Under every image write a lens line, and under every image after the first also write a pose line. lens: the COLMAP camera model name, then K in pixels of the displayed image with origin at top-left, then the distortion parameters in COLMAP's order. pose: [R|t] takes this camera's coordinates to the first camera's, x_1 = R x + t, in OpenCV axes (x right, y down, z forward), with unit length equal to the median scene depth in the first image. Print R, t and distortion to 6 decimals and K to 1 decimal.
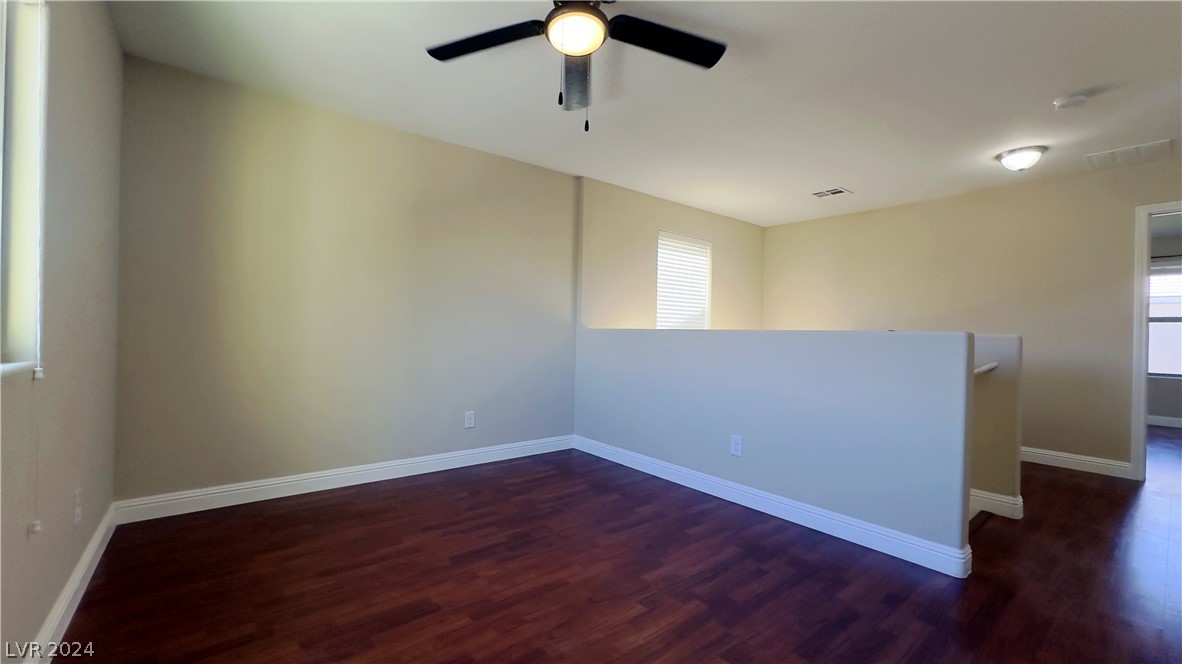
lens RADIAL K [[474.9, 0, 581.8], [0, 474.9, 330.4], [0, 0, 1]] dist [-0.005373, 0.001669]
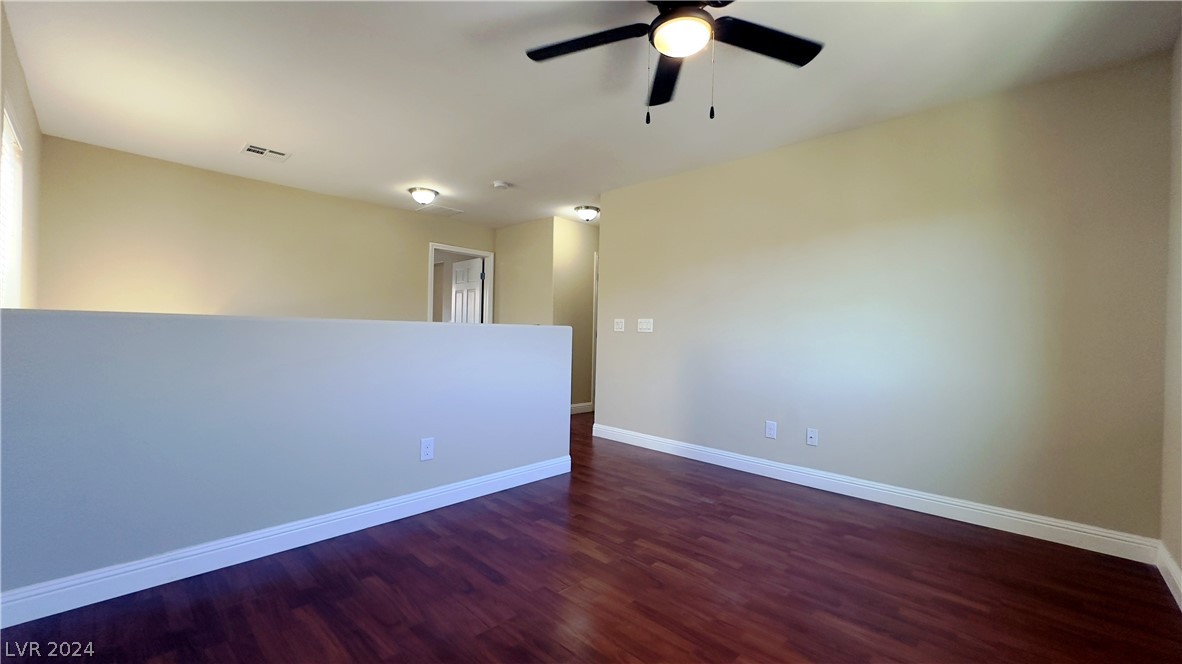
lens RADIAL K [[474.9, 0, 593.3], [0, 474.9, 324.2], [0, 0, 1]] dist [-0.005373, 0.001669]
pose [[-0.134524, -0.012097, 0.990836, -0.697847], [-0.017703, 0.999795, 0.009803, -0.013996], [-0.990752, -0.016223, -0.134711, 0.910305]]
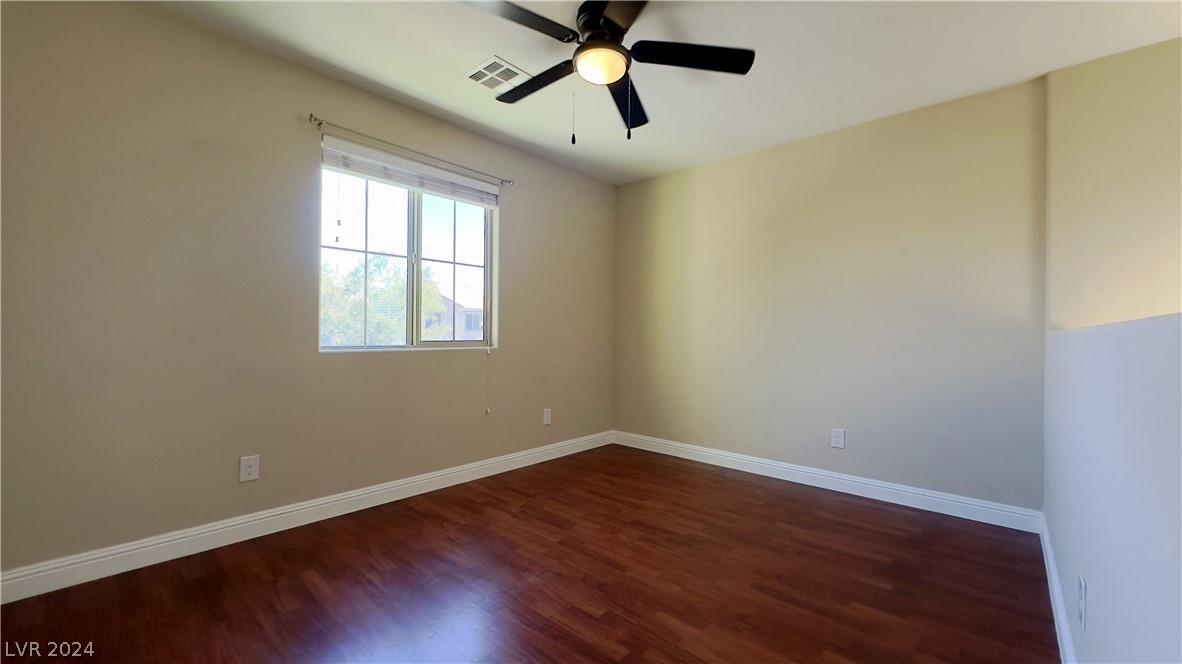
lens RADIAL K [[474.9, 0, 595.3], [0, 474.9, 330.3], [0, 0, 1]] dist [-0.005373, 0.001669]
pose [[0.174654, -0.019920, -0.984428, 0.753529], [-0.006242, 0.999753, -0.021338, 0.015470], [0.984610, 0.009872, 0.174486, 0.560301]]
